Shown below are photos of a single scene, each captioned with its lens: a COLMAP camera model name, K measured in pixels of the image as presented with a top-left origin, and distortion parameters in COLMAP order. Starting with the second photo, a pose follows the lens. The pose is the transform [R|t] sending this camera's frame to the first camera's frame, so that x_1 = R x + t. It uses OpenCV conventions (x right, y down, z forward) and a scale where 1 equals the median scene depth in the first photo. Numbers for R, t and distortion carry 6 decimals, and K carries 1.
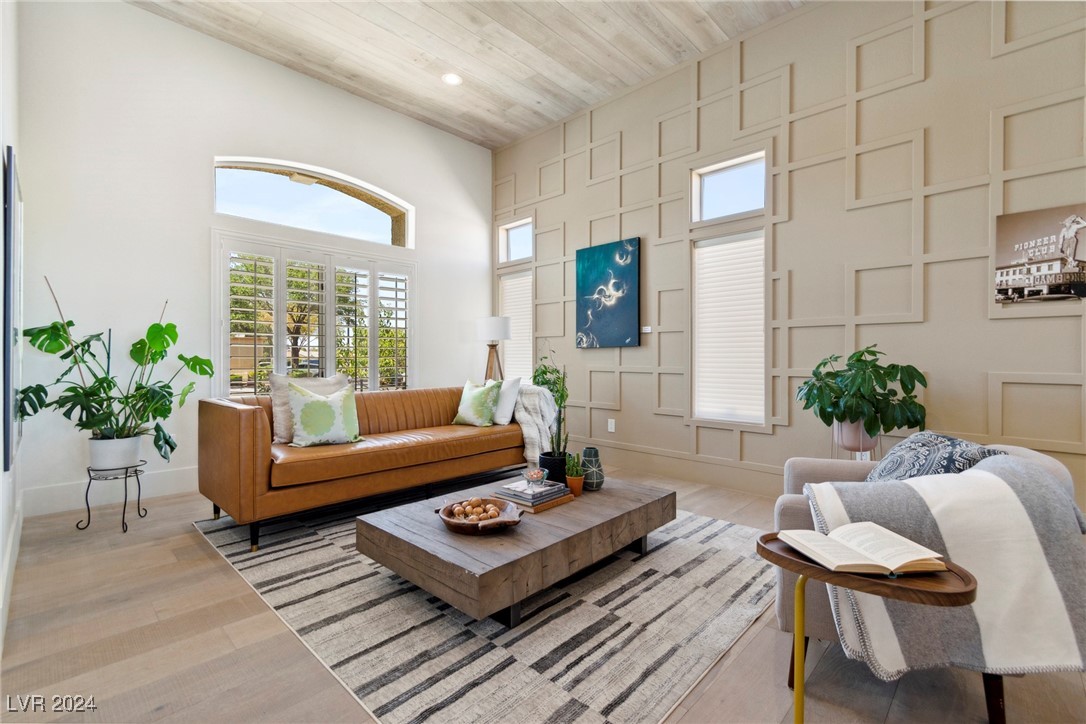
lens RADIAL K [[479.7, 0, 550.6], [0, 479.7, 358.7], [0, 0, 1]] dist [0.006514, -0.003189]
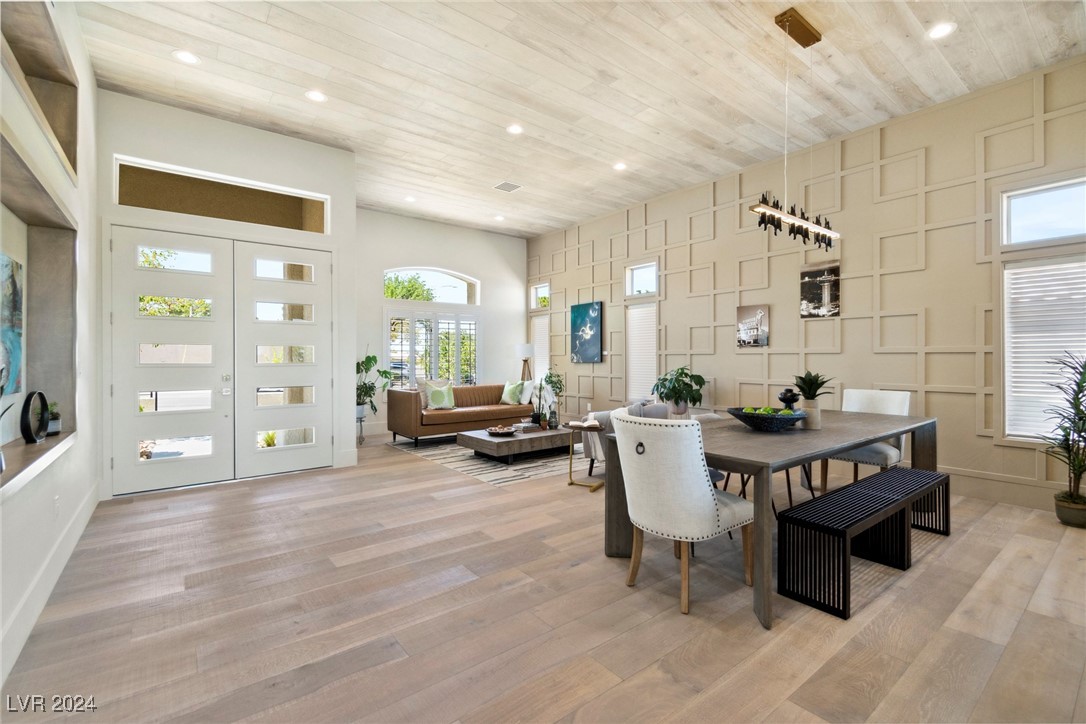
lens RADIAL K [[479.7, 0, 550.2], [0, 479.7, 357.4], [0, 0, 1]] dist [0.006514, -0.003189]
pose [[0.990066, -0.003745, -0.140554, 0.300309], [0.003281, 0.999988, -0.003531, -0.047310], [0.140566, 0.003034, 0.990067, -0.973332]]
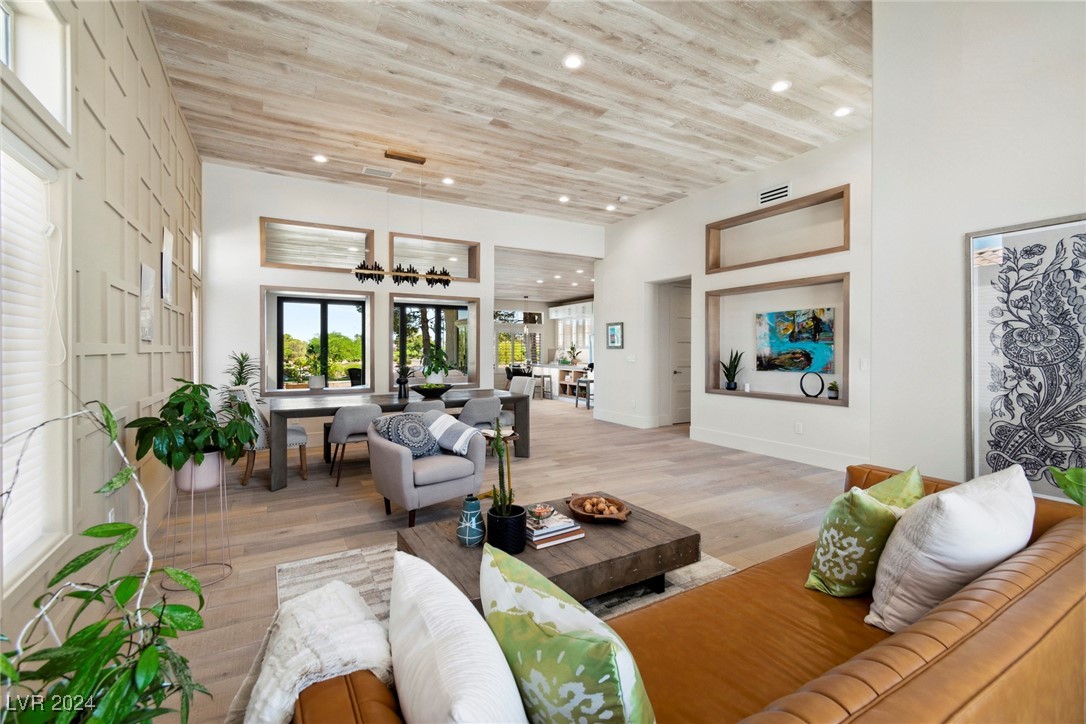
lens RADIAL K [[479.7, 0, 543.2], [0, 479.7, 352.9], [0, 0, 1]] dist [0.006514, -0.003189]
pose [[-0.958379, -0.007186, 0.285409, -0.230643], [-0.003943, 0.999921, 0.011935, -0.075930], [-0.285472, 0.010313, -0.958332, 1.407561]]
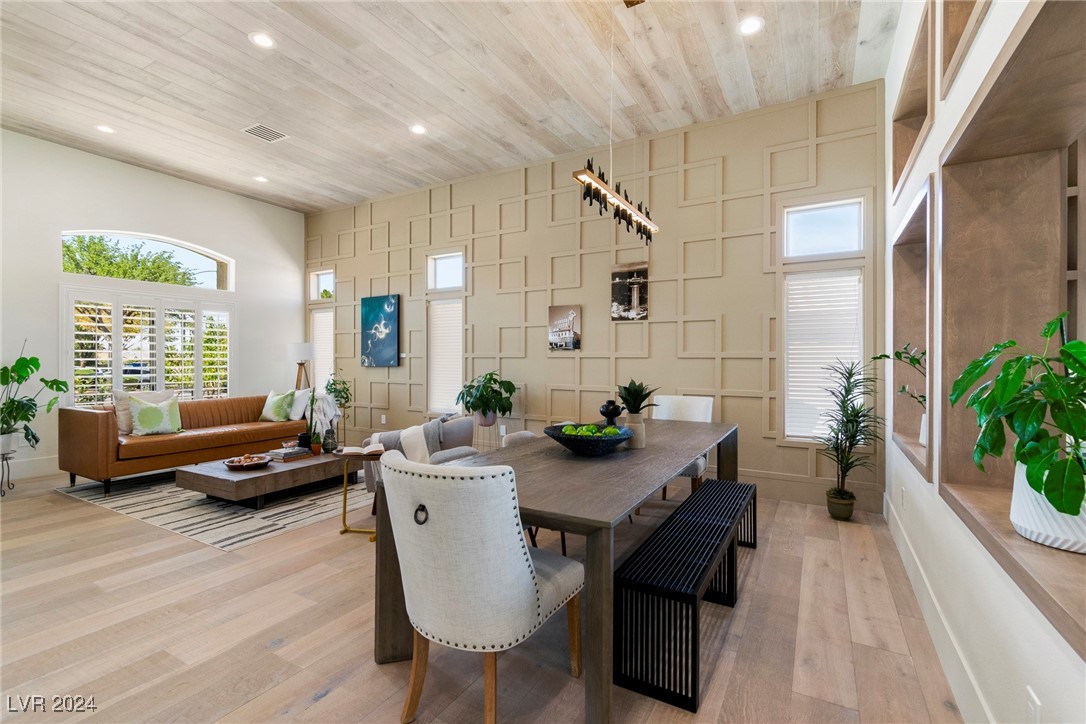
lens RADIAL K [[479.7, 0, 550.0], [0, 479.7, 360.0], [0, 0, 1]] dist [0.006514, -0.003189]
pose [[0.969468, -0.000462, 0.245217, 0.336643], [0.000435, 1.000000, 0.000164, -0.055852], [-0.245217, -0.000052, 0.969468, -0.719614]]
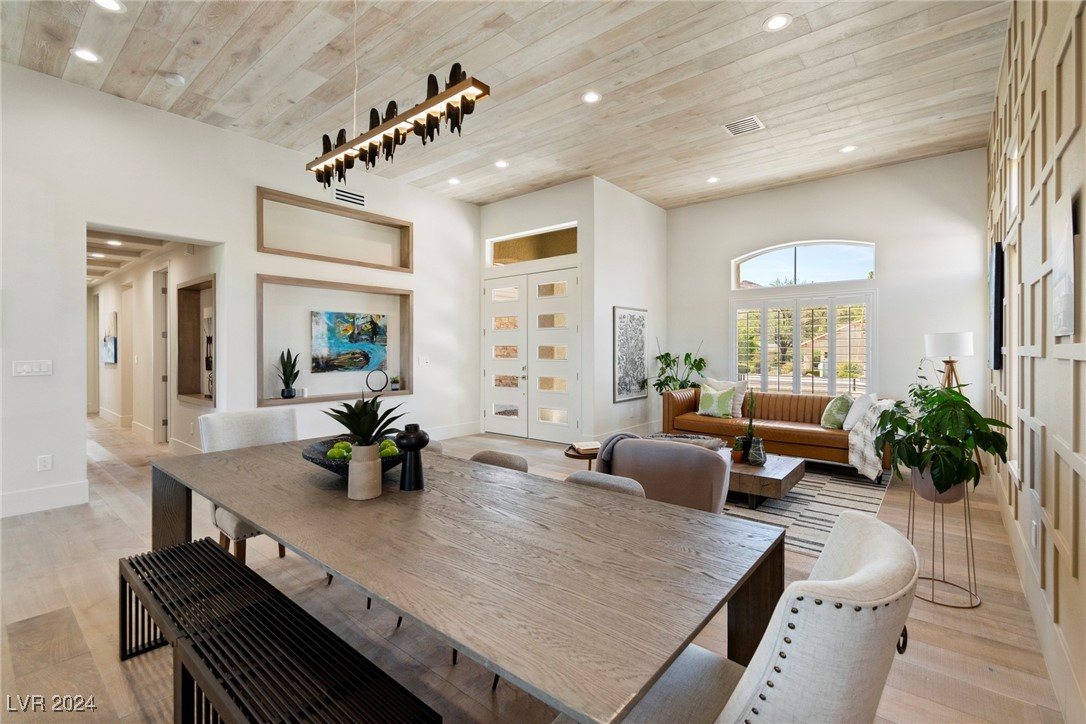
lens RADIAL K [[479.7, 0, 544.2], [0, 479.7, 350.9], [0, 0, 1]] dist [0.006514, -0.003189]
pose [[0.068697, -0.000494, -0.997637, 1.195905], [-0.003415, 0.999994, -0.000731, -0.069051], [0.997632, 0.003457, 0.068695, 0.163540]]
